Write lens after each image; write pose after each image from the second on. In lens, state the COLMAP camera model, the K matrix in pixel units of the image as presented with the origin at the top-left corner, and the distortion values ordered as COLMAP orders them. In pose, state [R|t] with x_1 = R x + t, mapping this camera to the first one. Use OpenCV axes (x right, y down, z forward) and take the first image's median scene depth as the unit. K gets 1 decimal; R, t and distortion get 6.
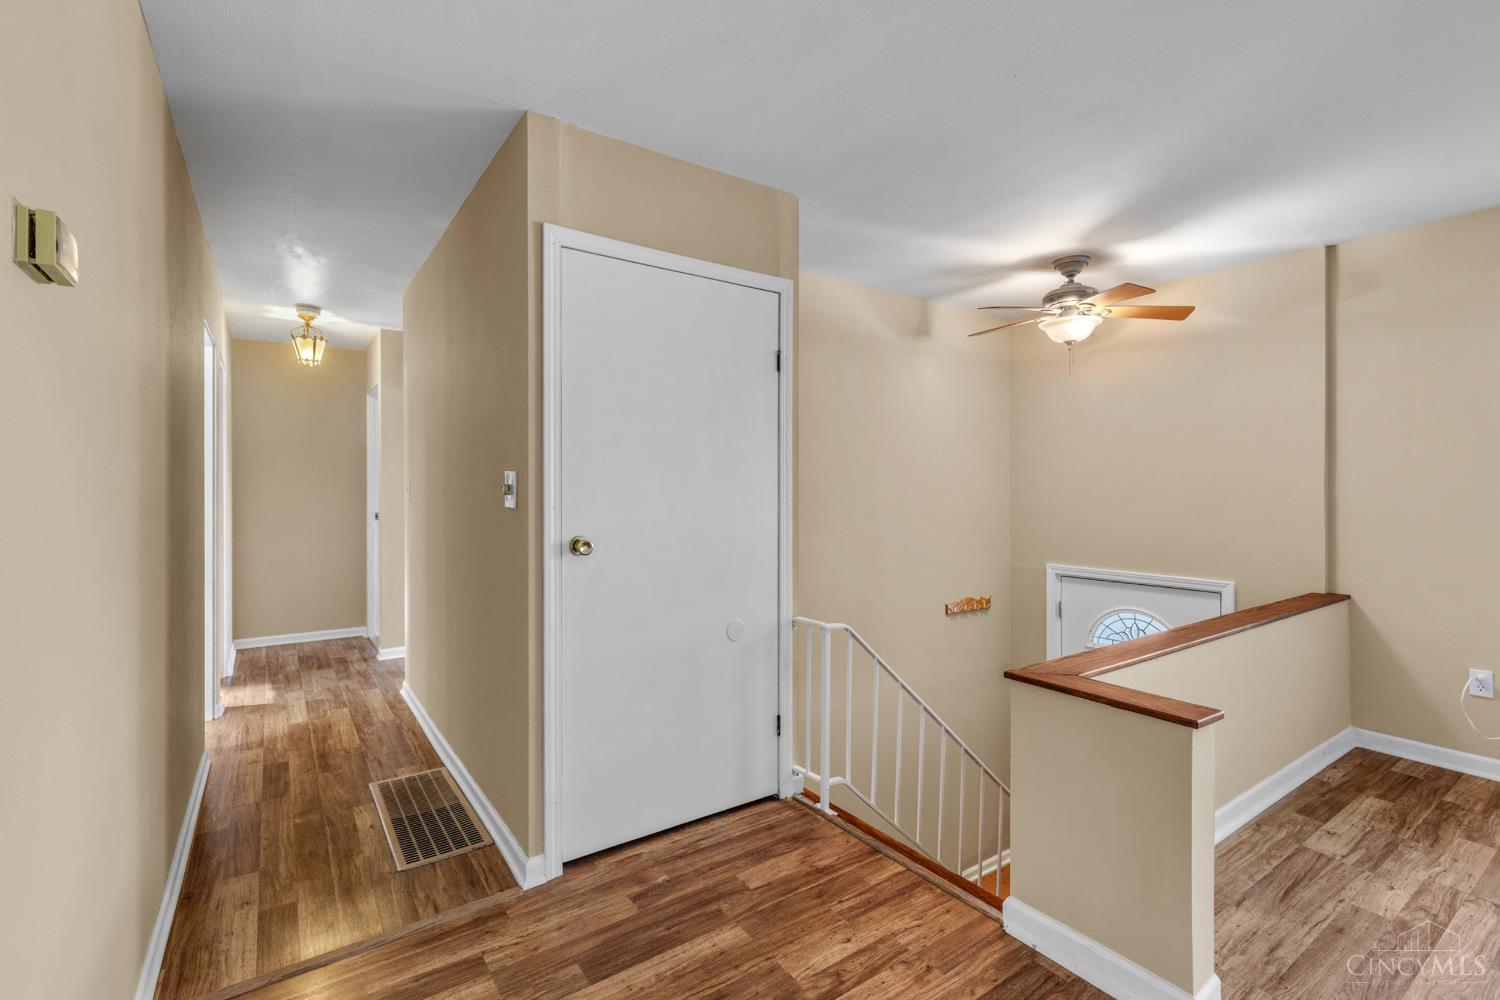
lens RADIAL K [[681.6, 0, 756.1], [0, 681.6, 497.5], [0, 0, 1]] dist [-0.000523, -0.000259]
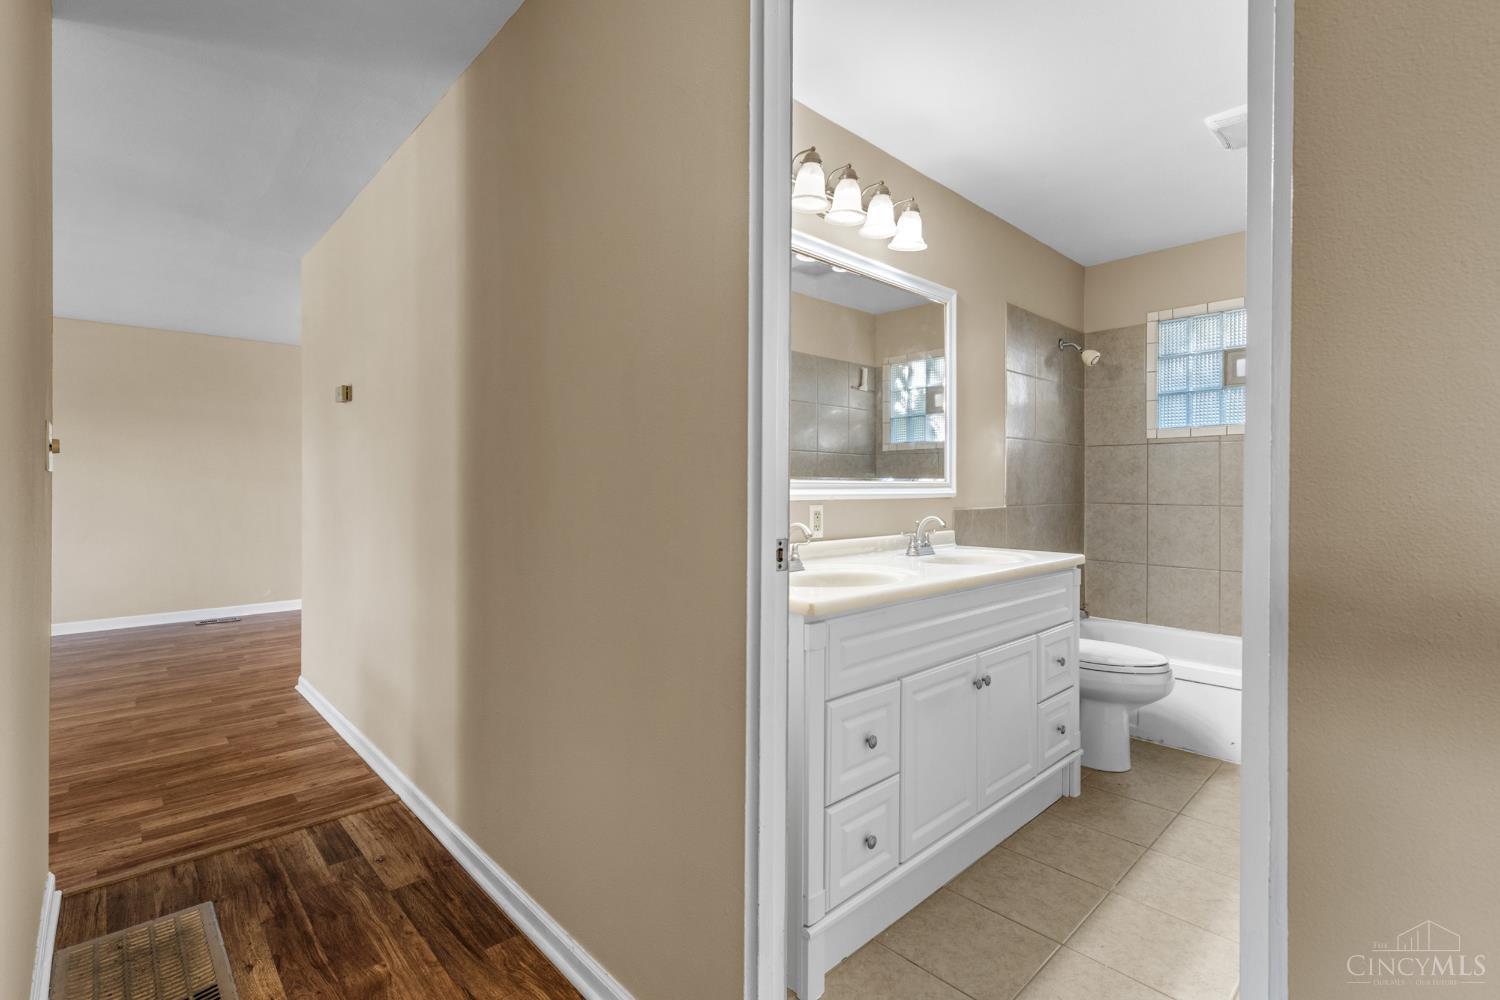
lens RADIAL K [[681.6, 0, 750.3], [0, 681.6, 495.0], [0, 0, 1]] dist [-0.000523, -0.000259]
pose [[-0.990065, -0.002517, -0.140590, -1.103683], [-0.005168, 0.999816, 0.018489, 0.030957], [0.140517, 0.019032, -0.989895, 1.988045]]
